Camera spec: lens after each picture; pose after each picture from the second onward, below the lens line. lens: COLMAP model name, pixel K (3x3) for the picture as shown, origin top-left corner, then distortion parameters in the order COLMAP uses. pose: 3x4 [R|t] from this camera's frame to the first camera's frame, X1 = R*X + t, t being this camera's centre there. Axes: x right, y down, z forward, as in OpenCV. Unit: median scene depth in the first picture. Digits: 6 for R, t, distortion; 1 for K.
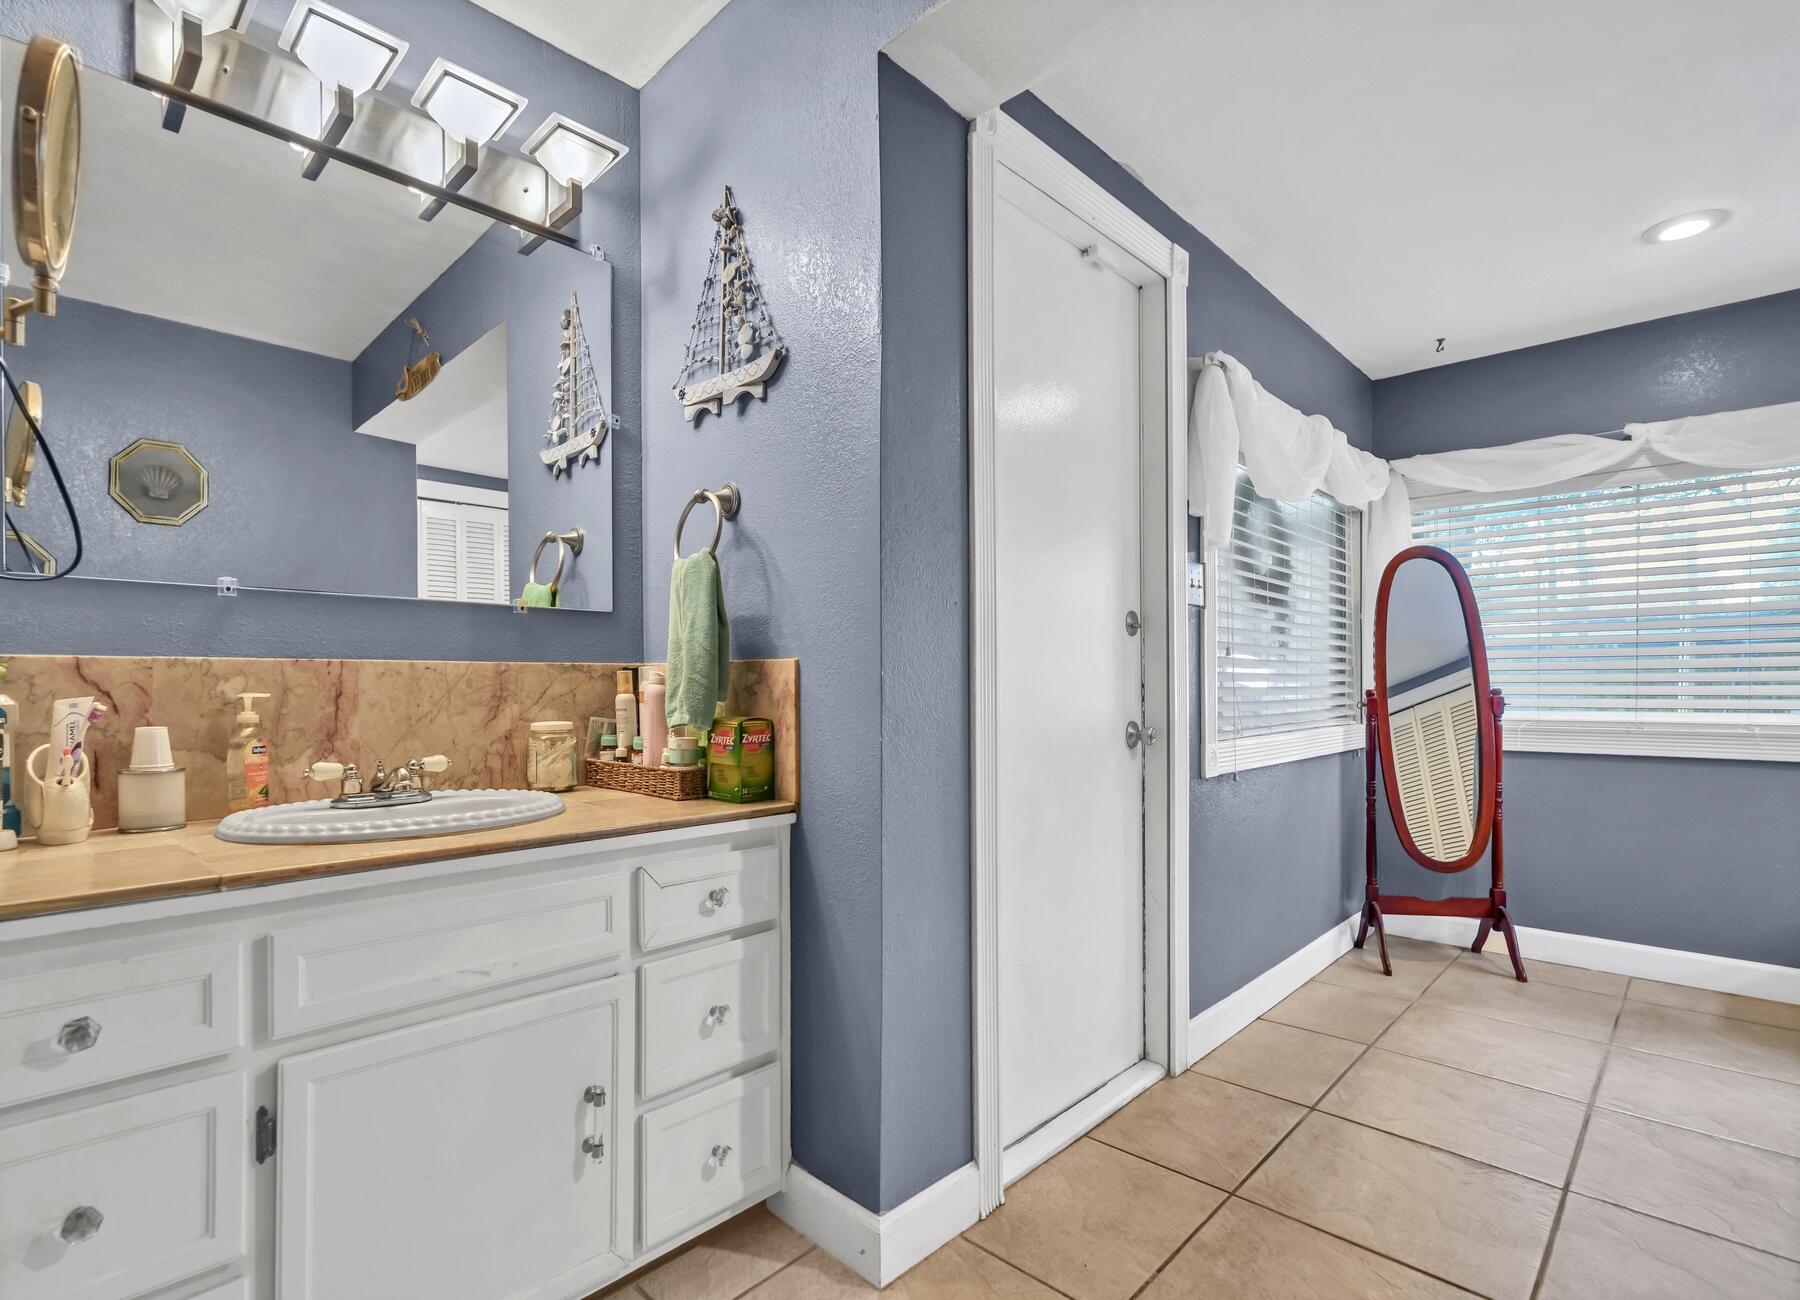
lens RADIAL K [[872.8, 0, 901.2], [0, 872.8, 677.9], [0, 0, 1]] dist [-0.002170, -0.000612]
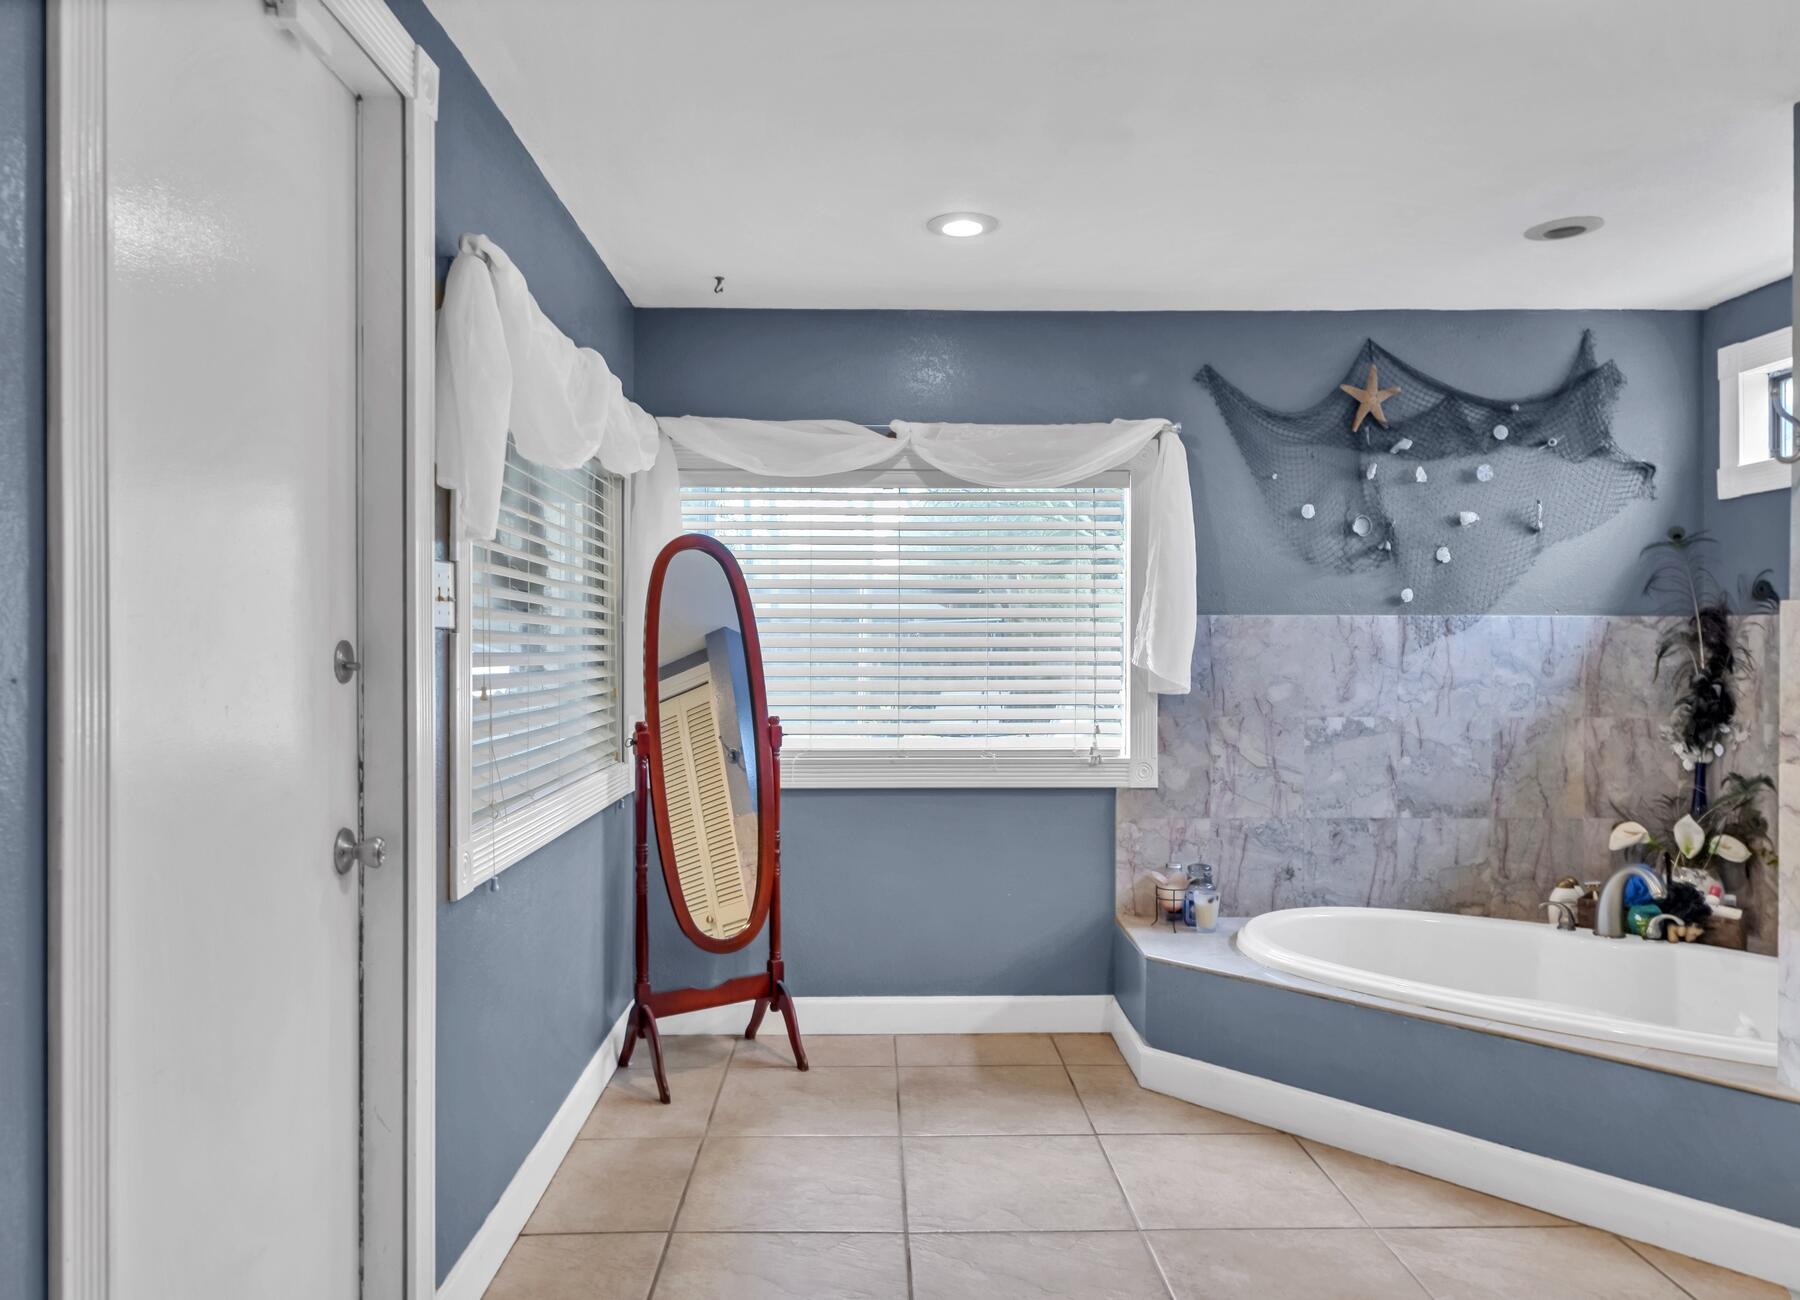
lens RADIAL K [[1185.7, 0, 900.0], [0, 1185.7, 650.0], [0, 0, 1]] dist [-0.004349, -0.001612]
pose [[0.716481, 0.008759, 0.697552, -0.018989], [-0.010880, 0.999940, -0.001381, -0.054106], [-0.697522, -0.006600, 0.716533, 0.118894]]
